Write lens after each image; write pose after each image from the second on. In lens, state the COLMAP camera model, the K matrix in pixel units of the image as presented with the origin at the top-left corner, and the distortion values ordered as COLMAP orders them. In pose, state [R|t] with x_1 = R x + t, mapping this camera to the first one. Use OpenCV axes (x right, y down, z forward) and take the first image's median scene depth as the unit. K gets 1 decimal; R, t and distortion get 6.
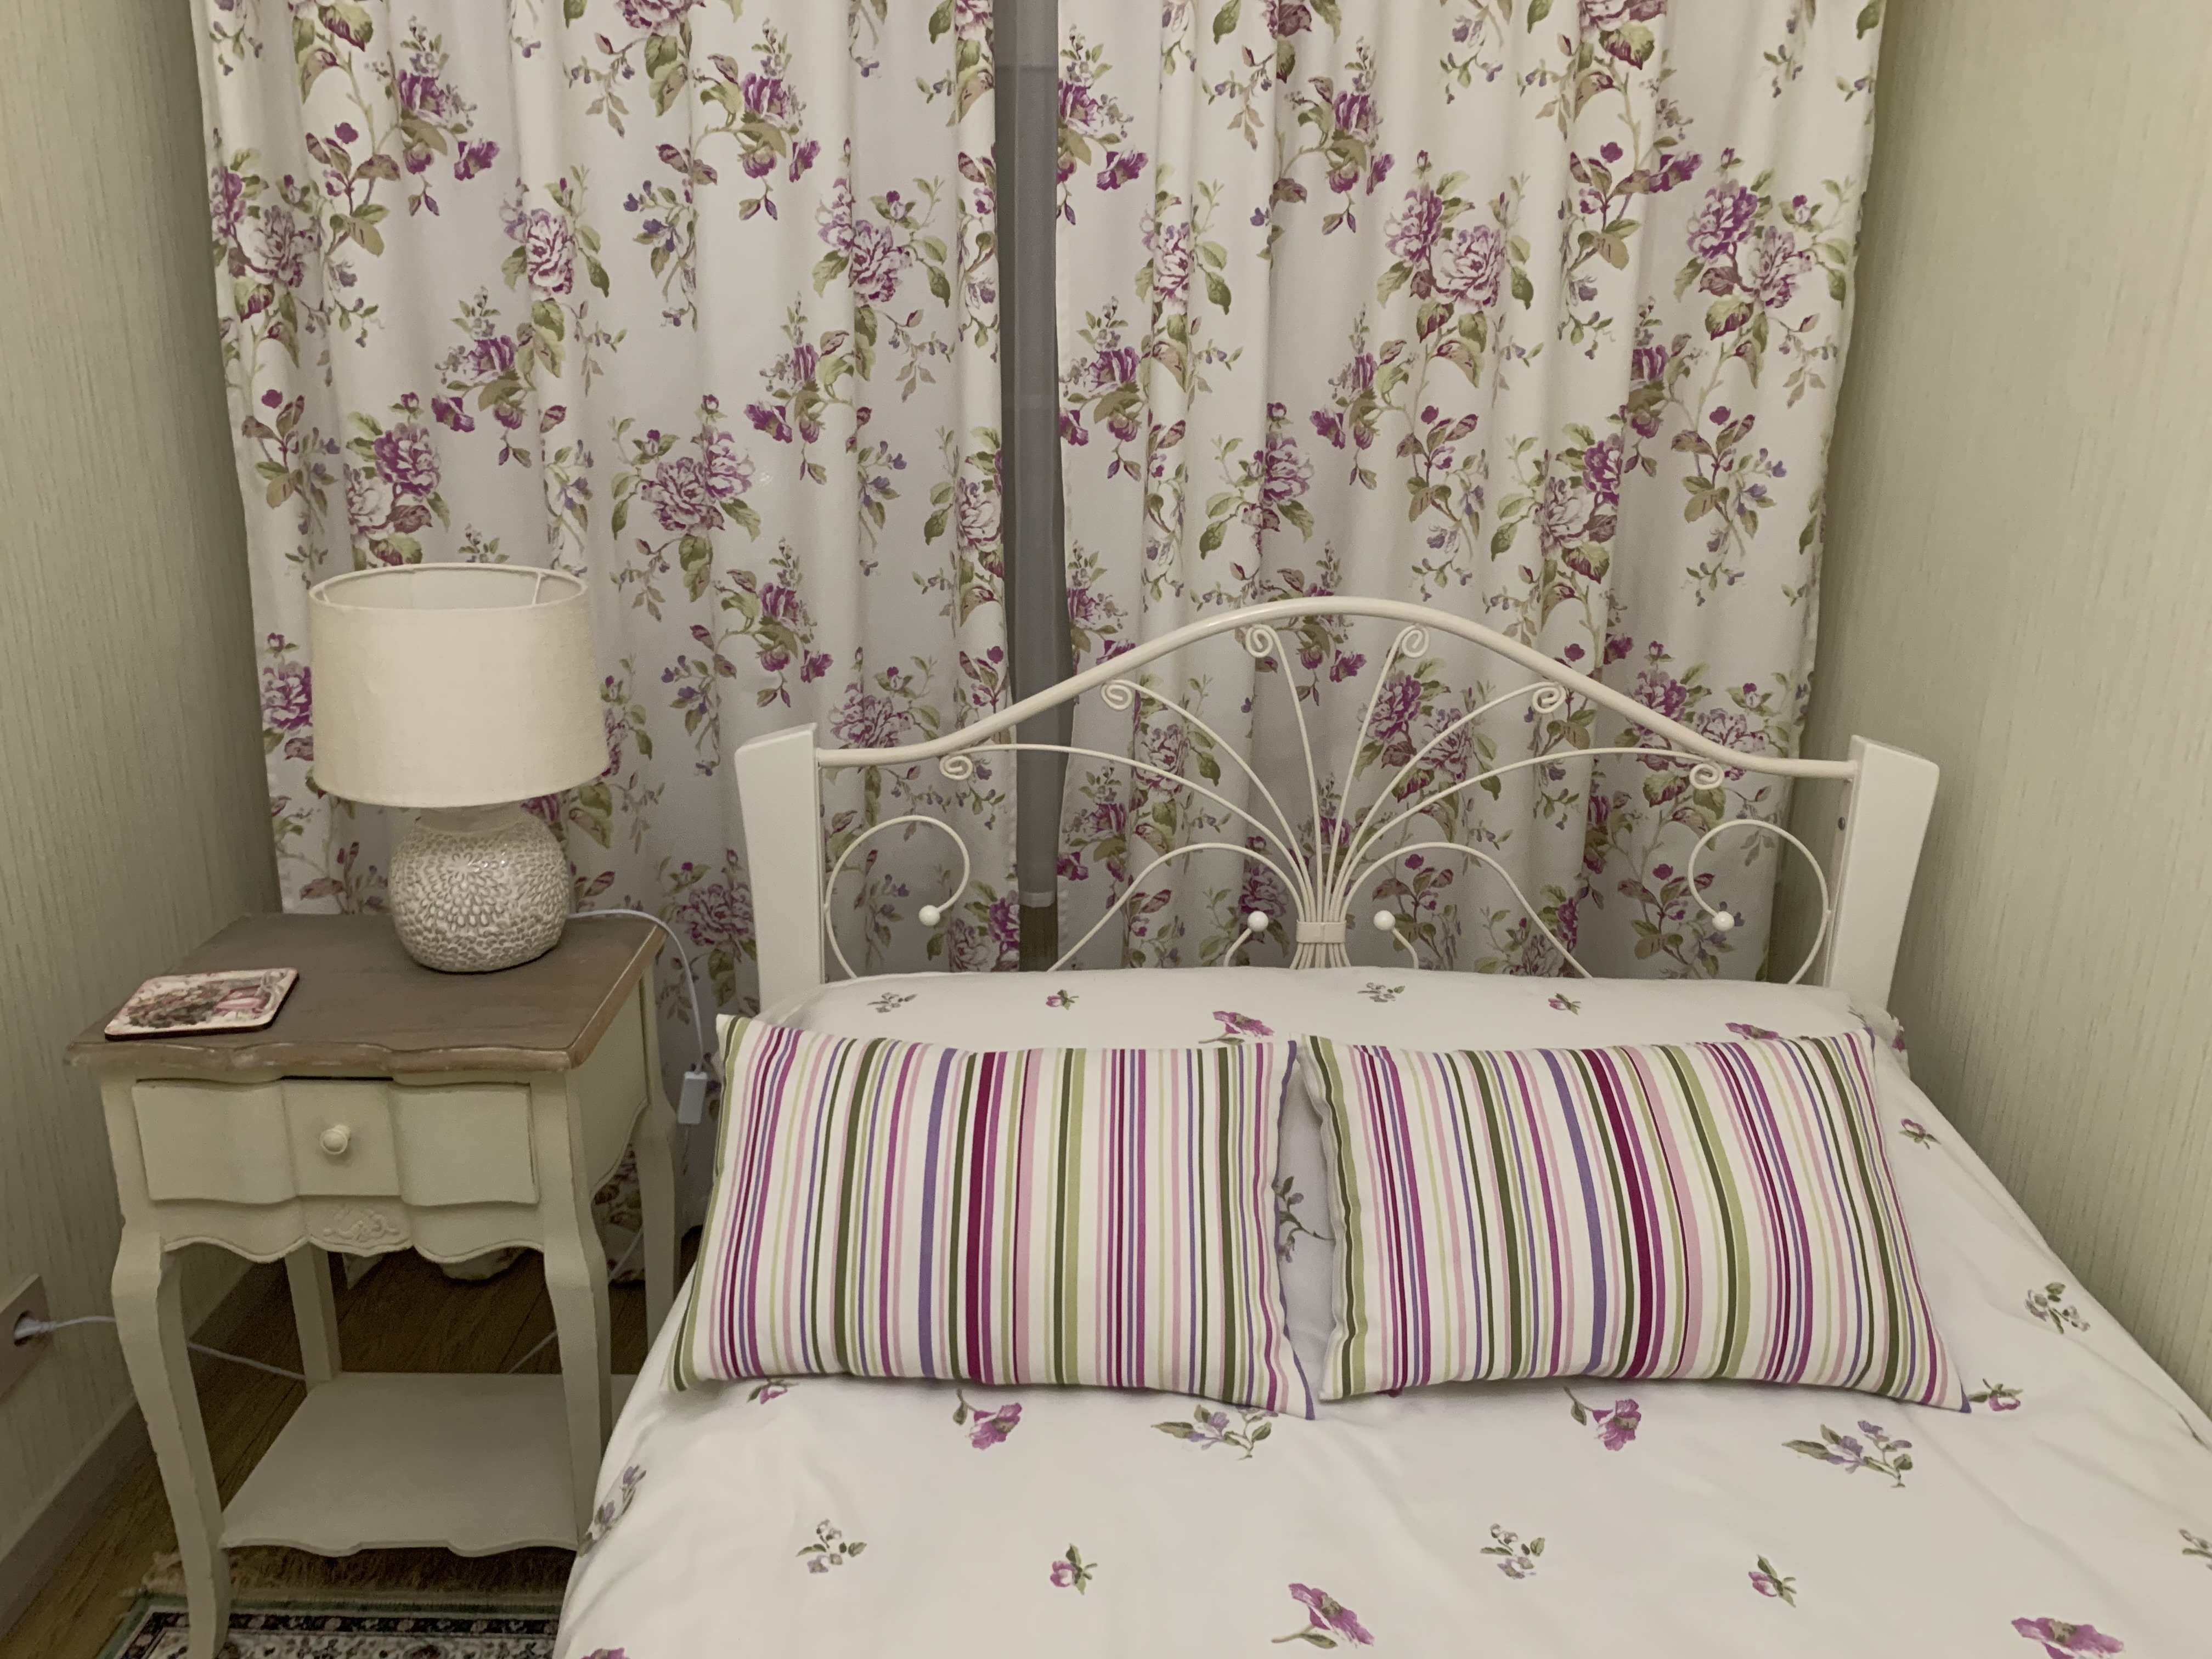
lens RADIAL K [[1637.9, 0, 1106.0], [0, 1637.9, 829.5], [0, 0, 1]] dist [0.044431, -0.094787]
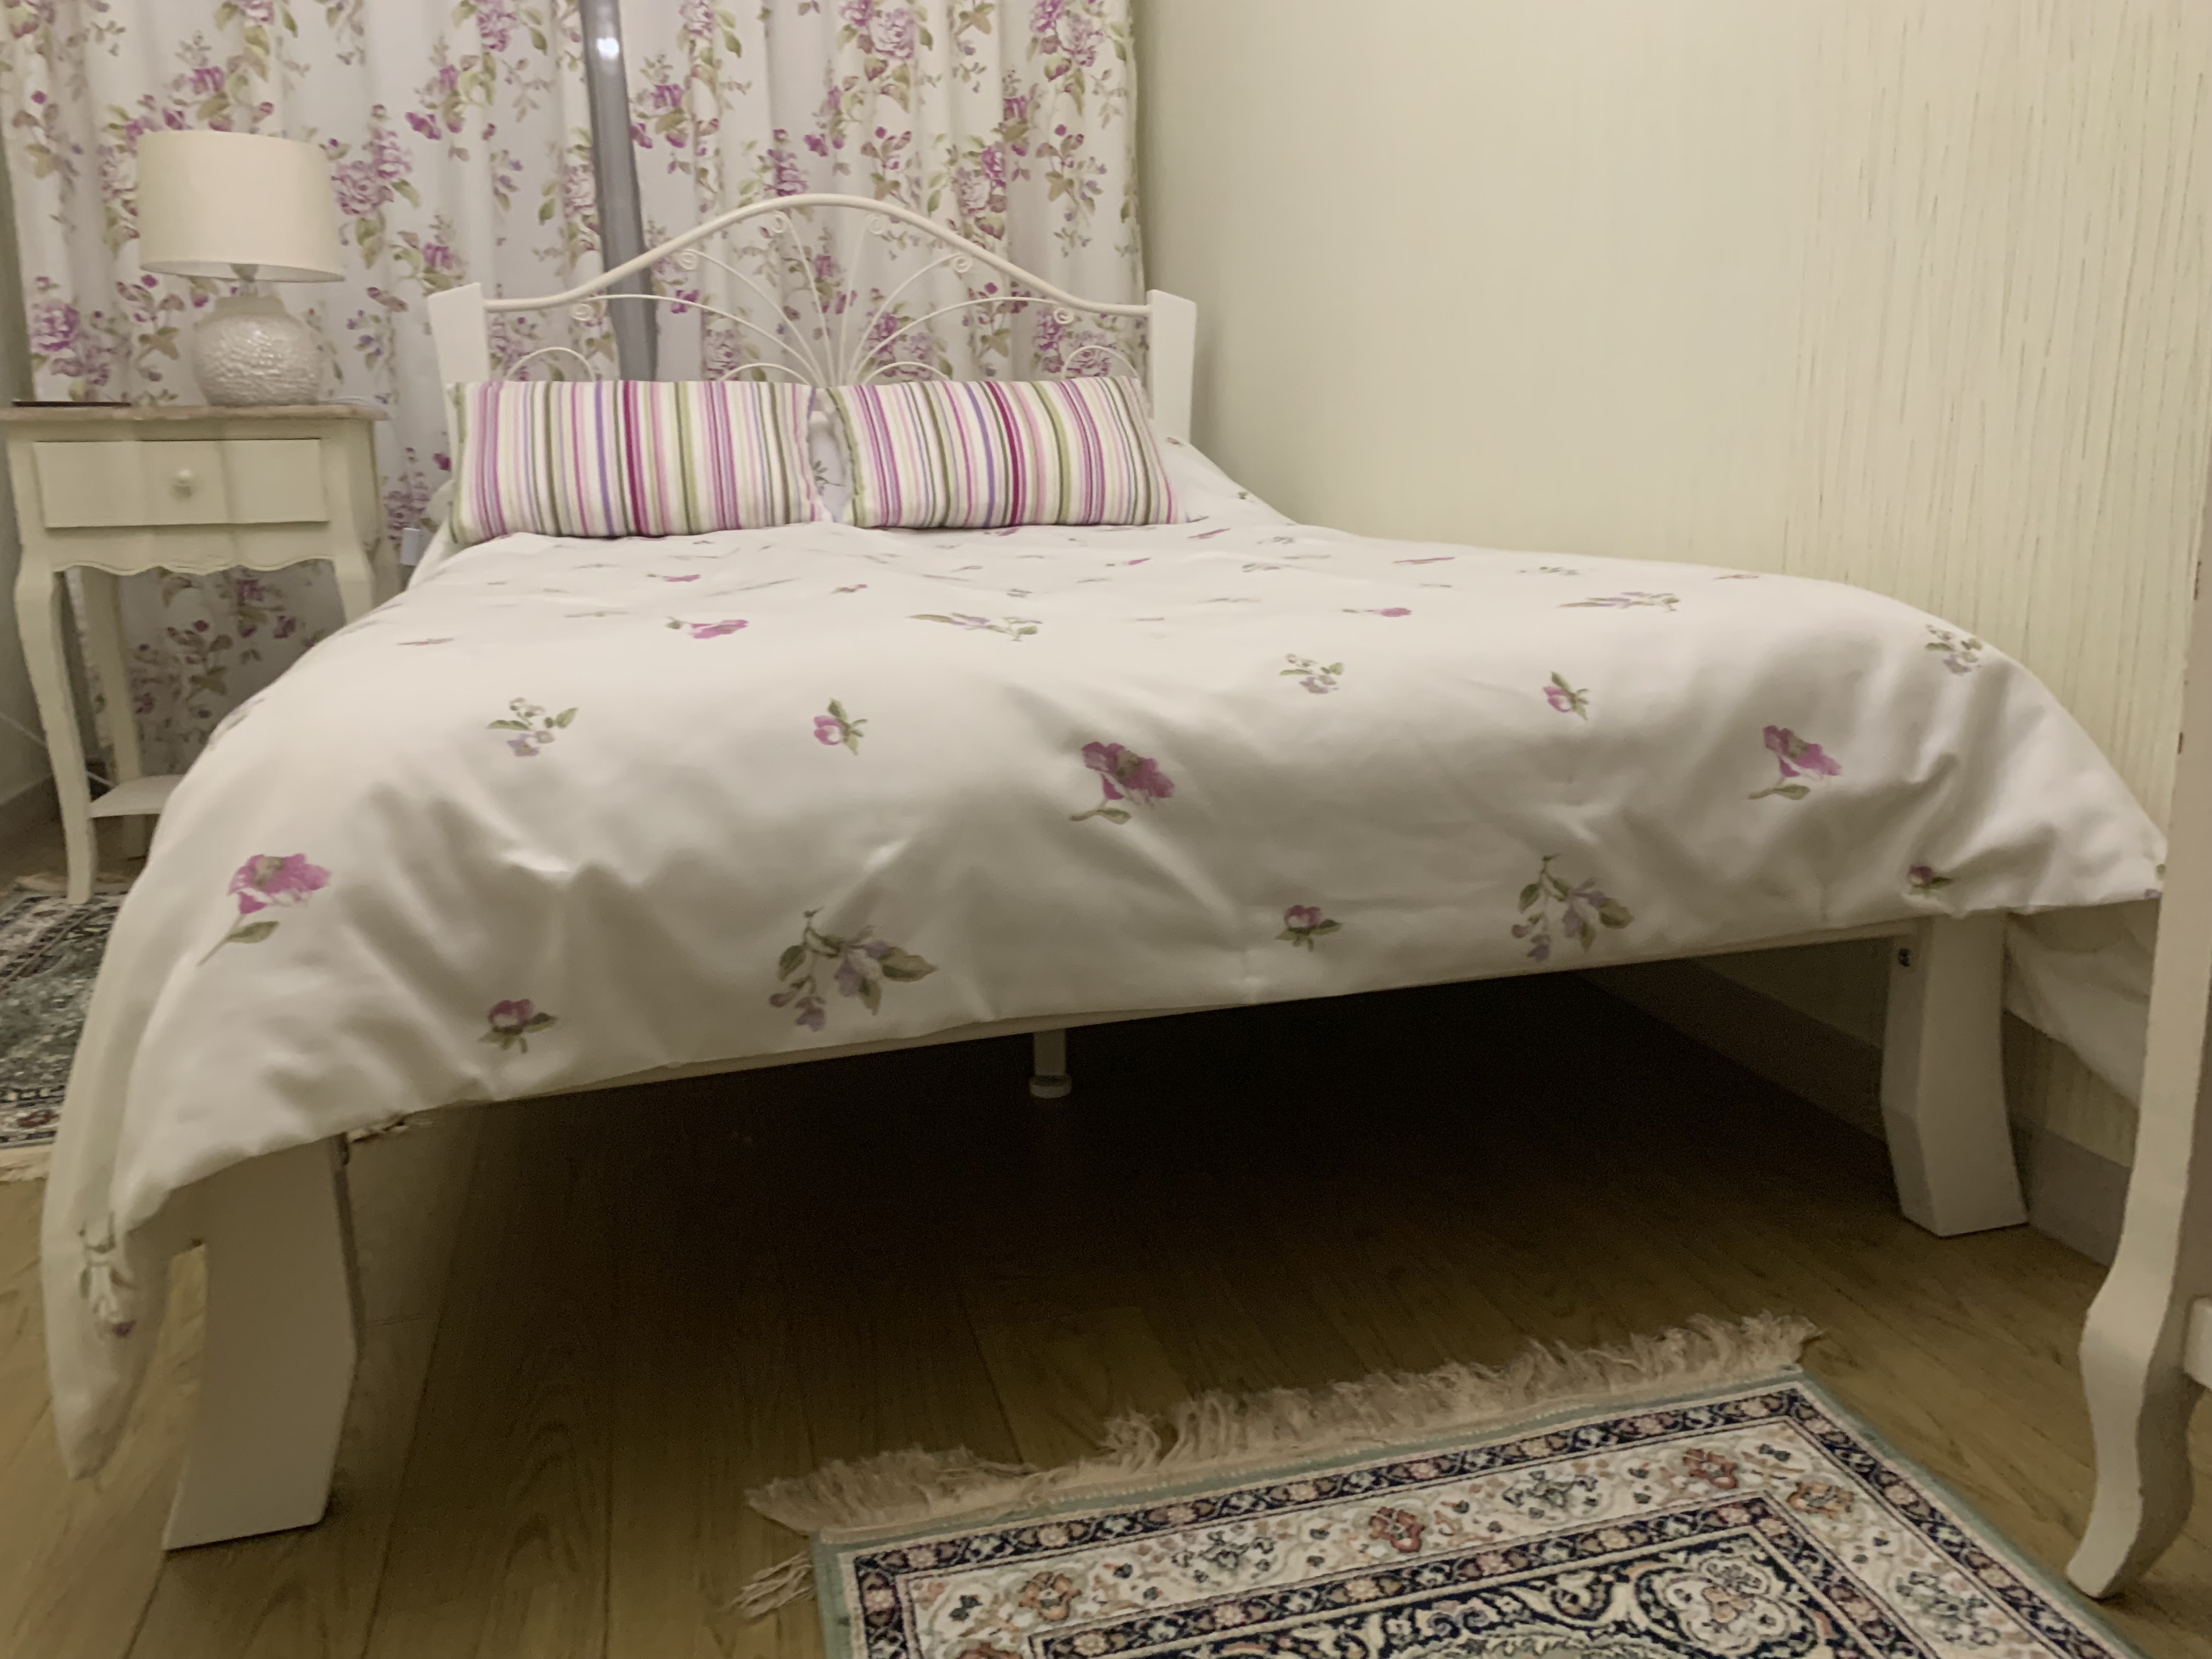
lens RADIAL K [[1651.9, 0, 1106.0], [0, 1651.9, 829.5], [0, 0, 1]] dist [0.005754, -0.007815]
pose [[0.963984, -0.086478, 0.251507, -0.045783], [0.108525, 0.991251, -0.075128, 0.539232], [-0.242809, 0.099717, 0.964935, -0.484080]]
